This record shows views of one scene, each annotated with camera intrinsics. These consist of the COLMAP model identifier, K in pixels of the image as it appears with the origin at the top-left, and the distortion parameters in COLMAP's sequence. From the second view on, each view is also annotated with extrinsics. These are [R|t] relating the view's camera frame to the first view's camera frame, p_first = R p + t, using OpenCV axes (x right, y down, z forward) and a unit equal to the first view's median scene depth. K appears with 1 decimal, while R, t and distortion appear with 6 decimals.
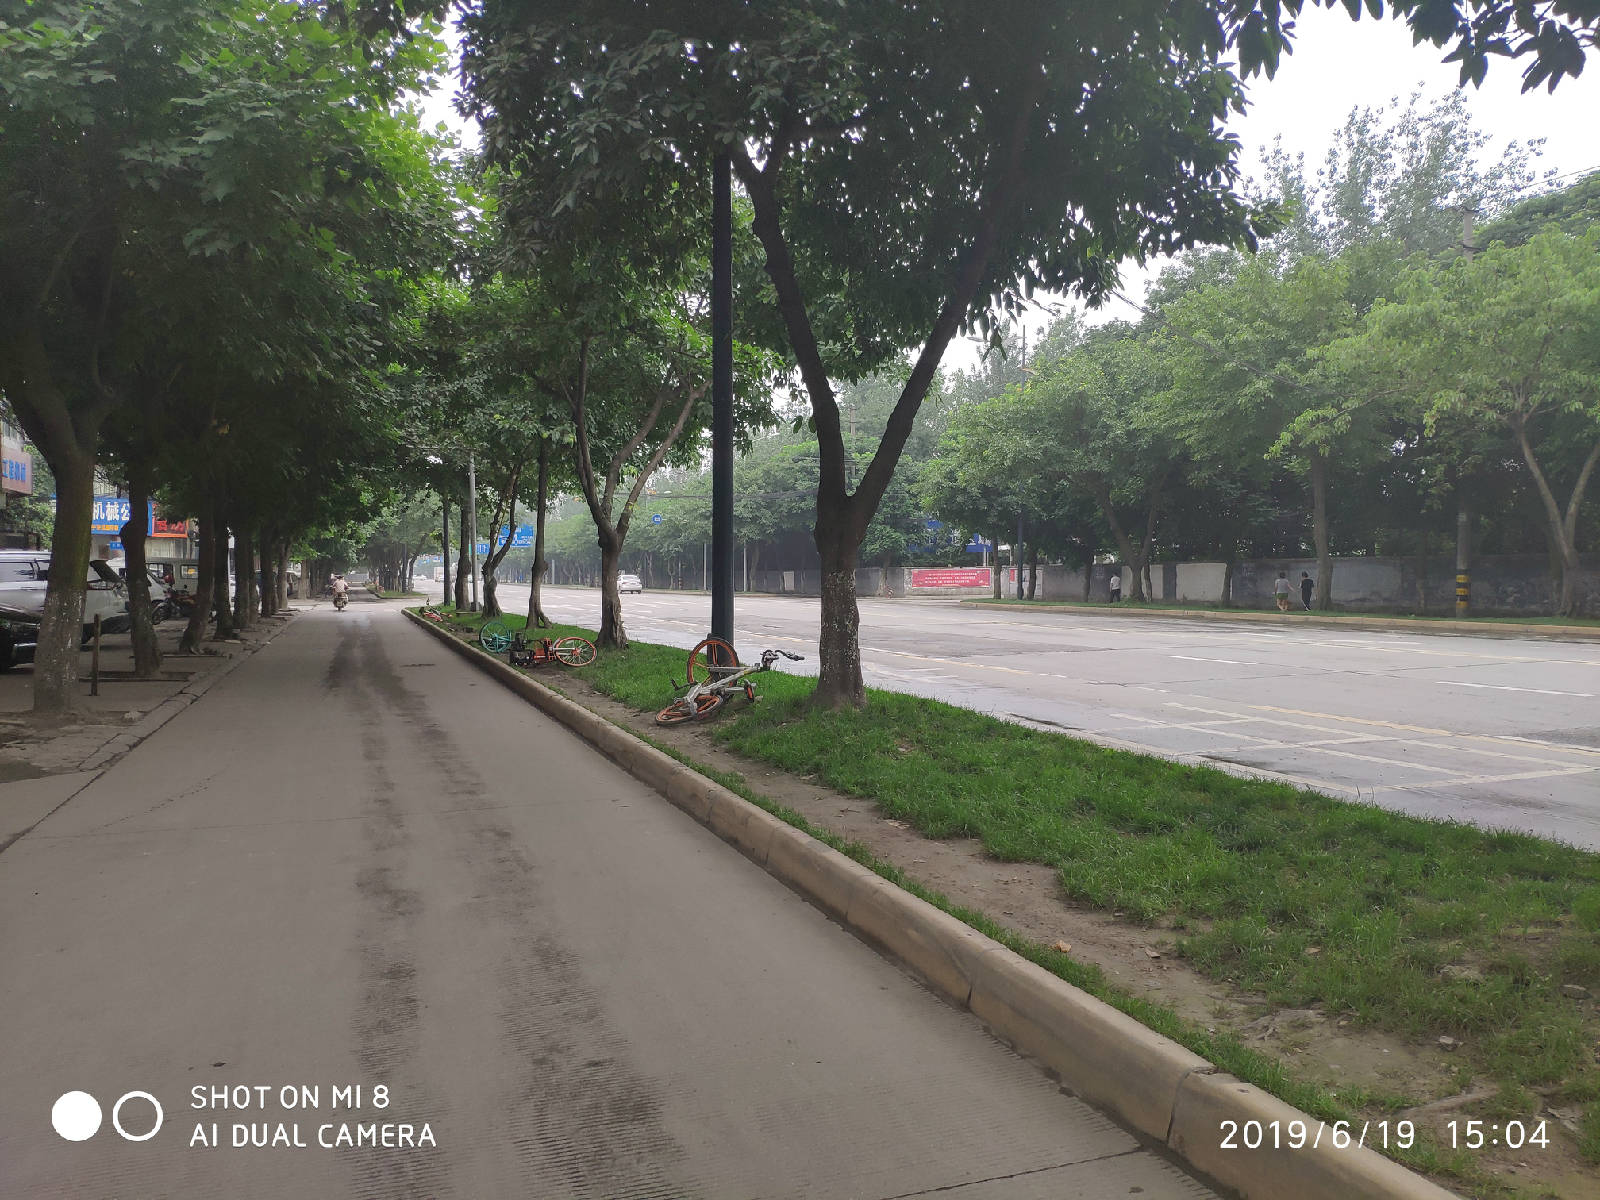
lens RADIAL K [[1248.5, 0, 803.6], [0, 1248.5, 599.3], [0, 0, 1]] dist [0.055390, -0.099796]
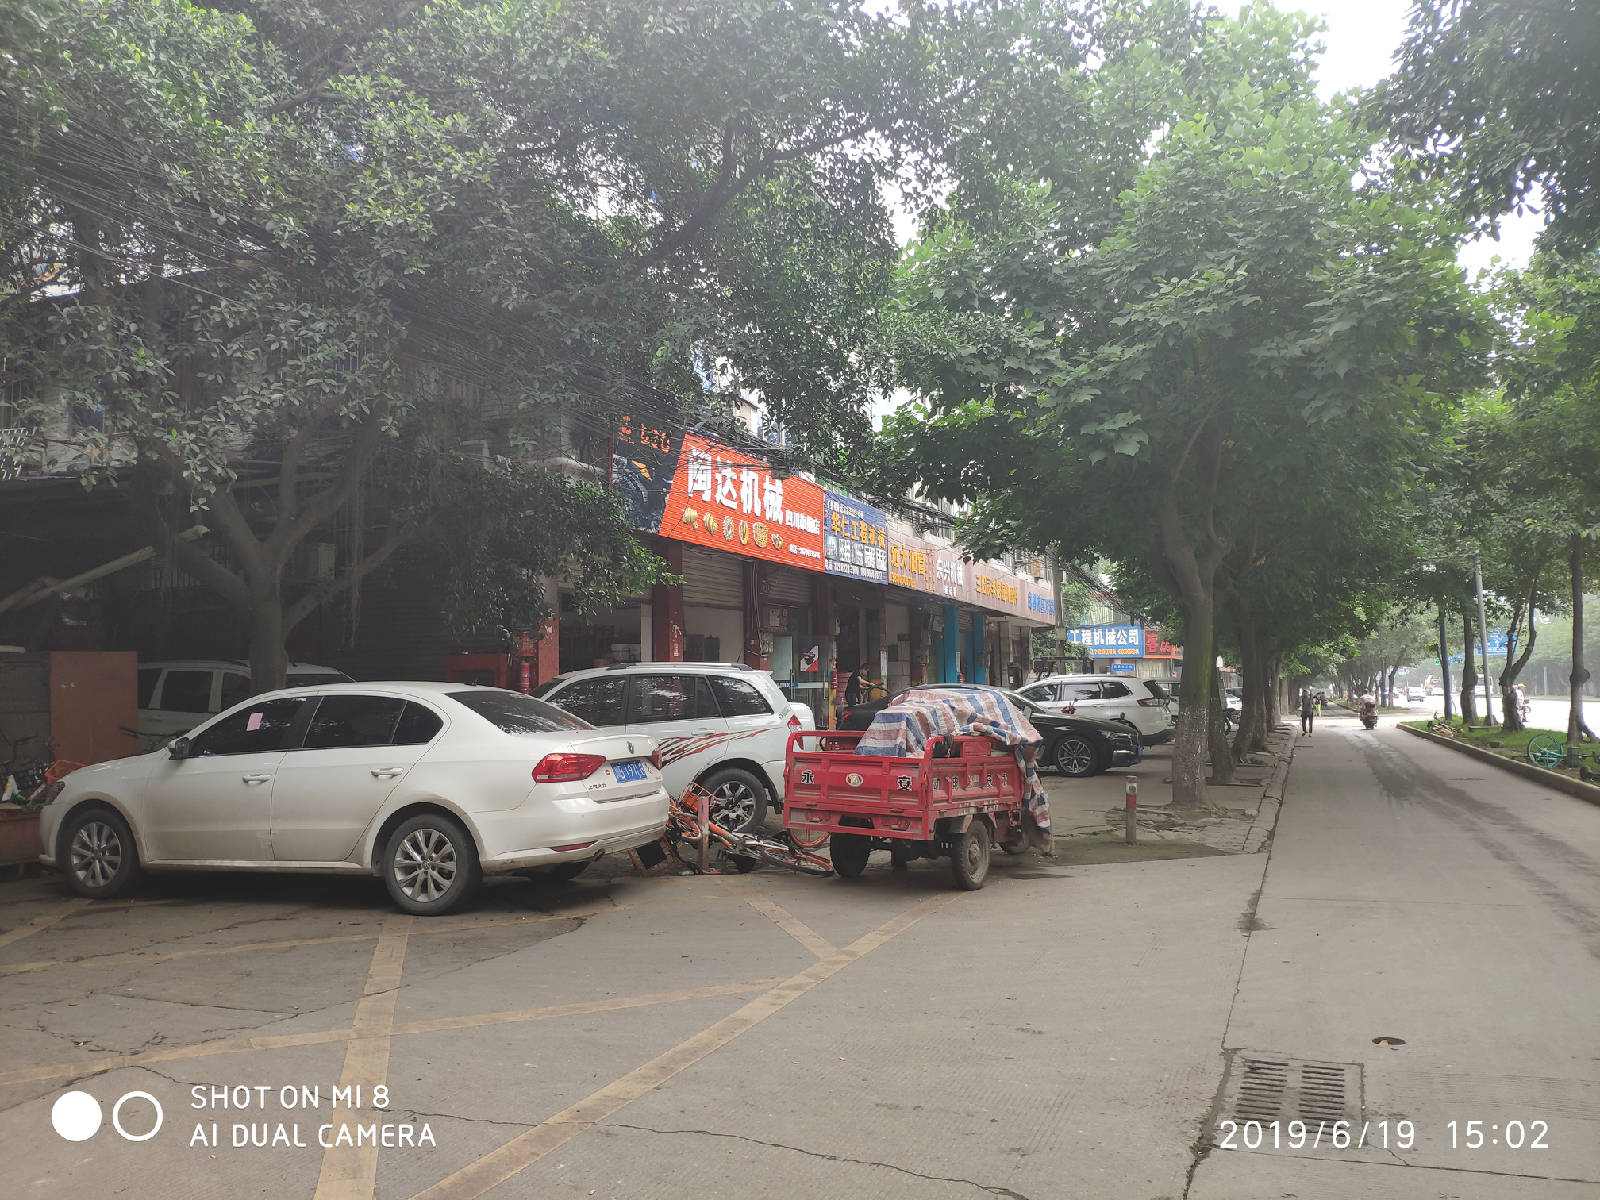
lens RADIAL K [[1248.5, 0, 775.5], [0, 1248.5, 591.4], [0, 0, 1]] dist [0.055390, -0.099796]
pose [[0.737984, -0.071705, -0.670998, -0.039060], [0.005415, 0.994936, -0.100367, 0.002029], [0.674797, 0.070436, 0.734635, -0.125225]]
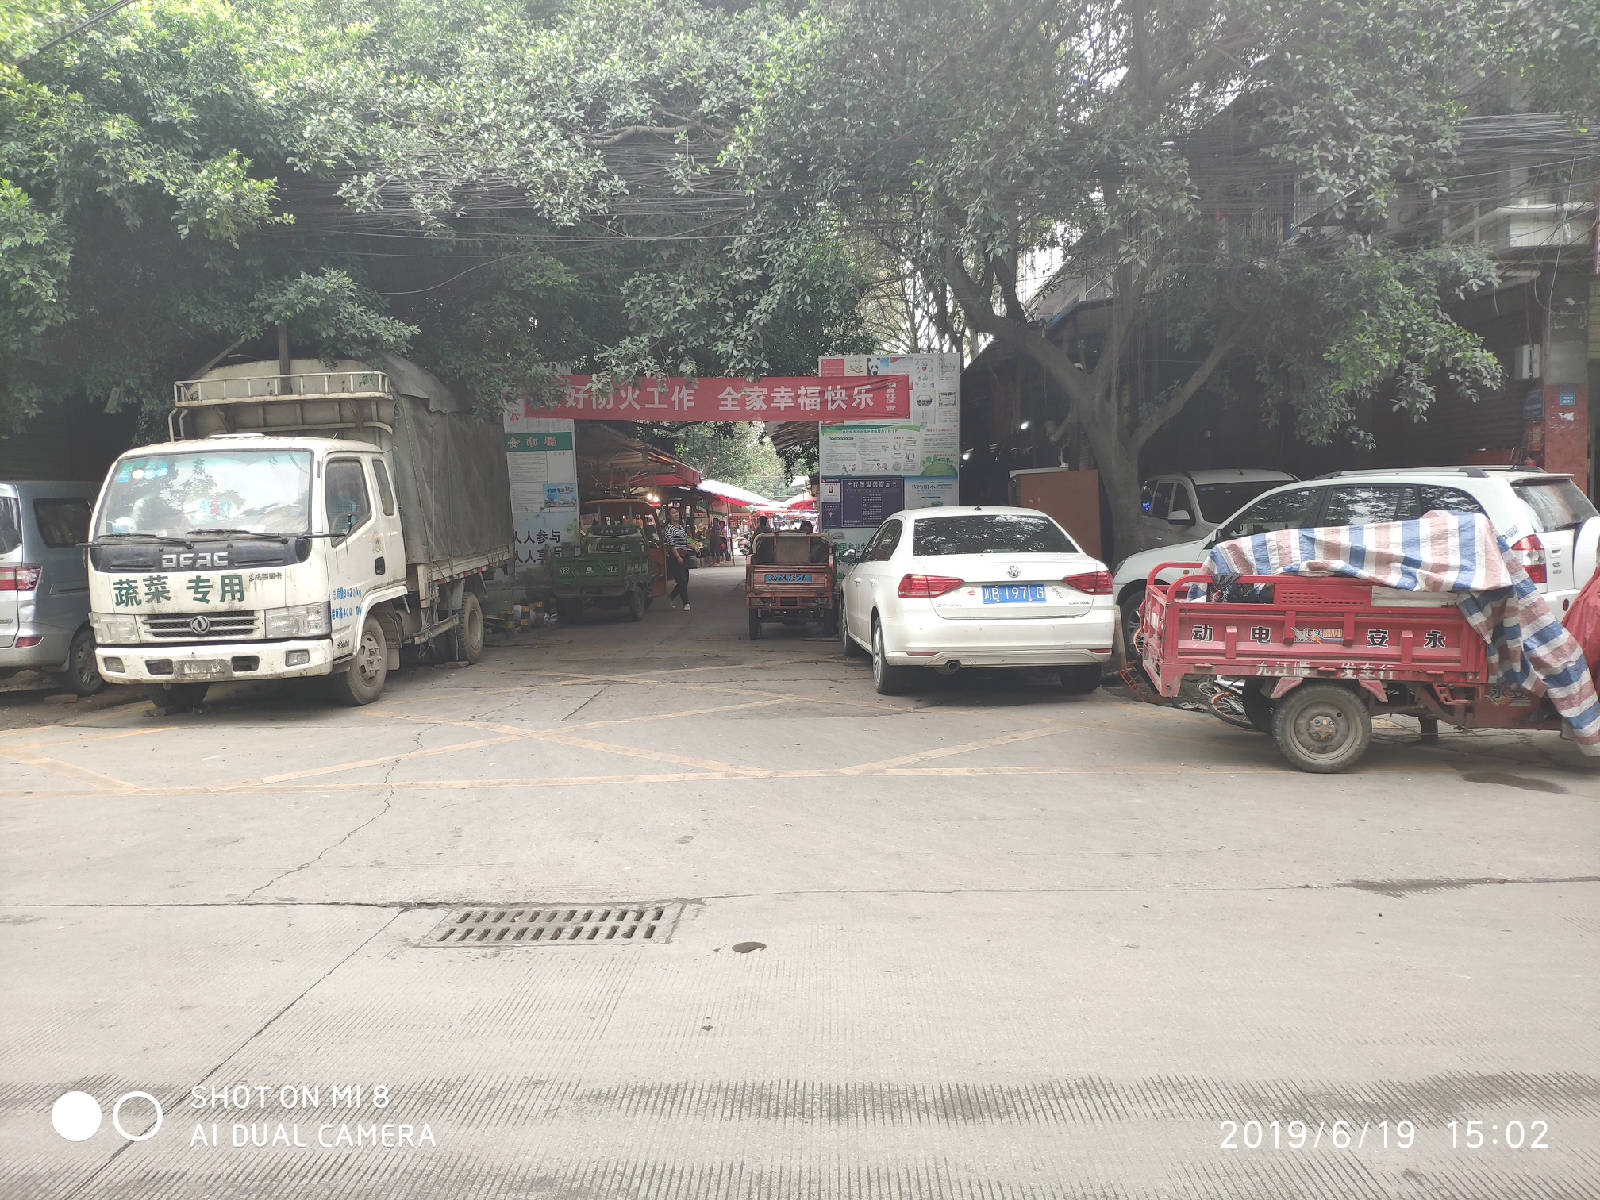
lens RADIAL K [[1248.5, 0, 790.5], [0, 1248.5, 613.2], [0, 0, 1]] dist [0.055390, -0.099796]
pose [[-0.365424, 0.078539, -0.927522, 0.096324], [0.006903, 0.996635, 0.081671, -0.011898], [0.930815, 0.023442, -0.364737, 0.305702]]
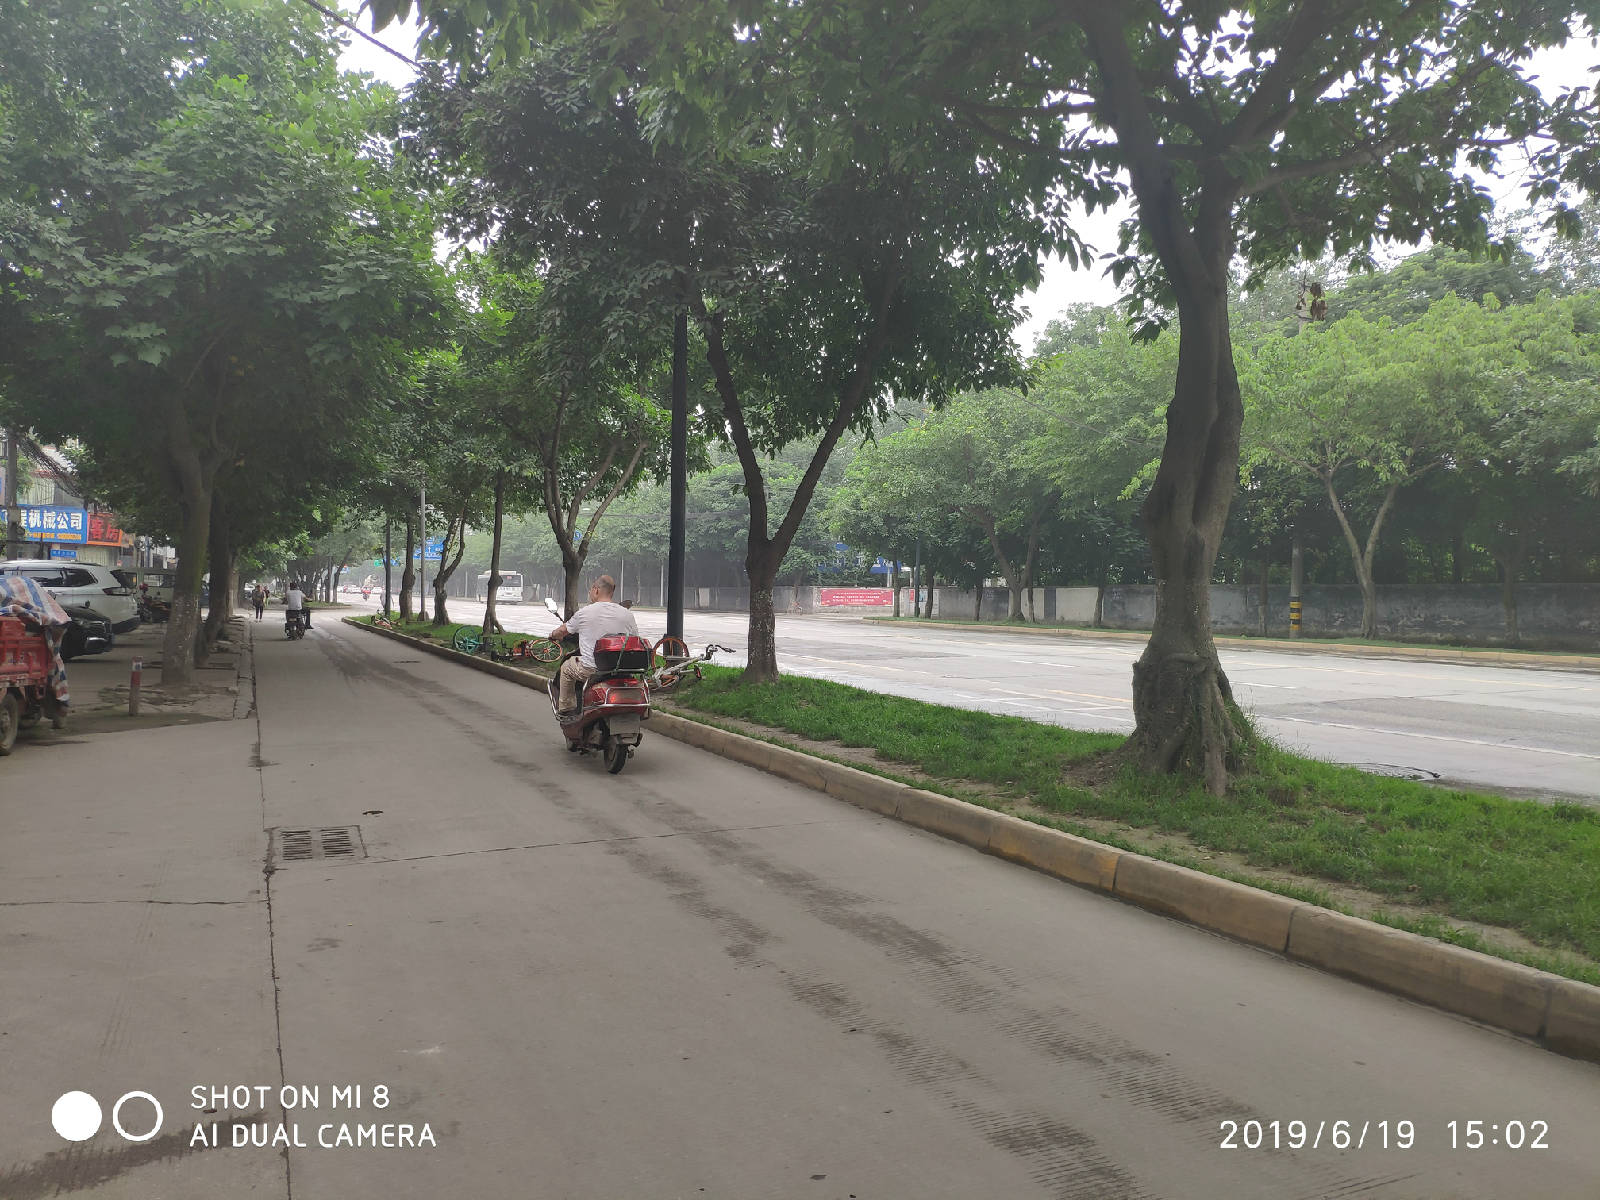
lens RADIAL K [[1248.5, 0, 816.6], [0, 1248.5, 604.7], [0, 0, 1]] dist [0.055390, -0.099796]
pose [[0.996516, 0.015686, 0.081919, -0.016024], [-0.014867, 0.999833, -0.010601, 0.005318], [-0.082072, 0.009346, 0.996583, -0.275408]]
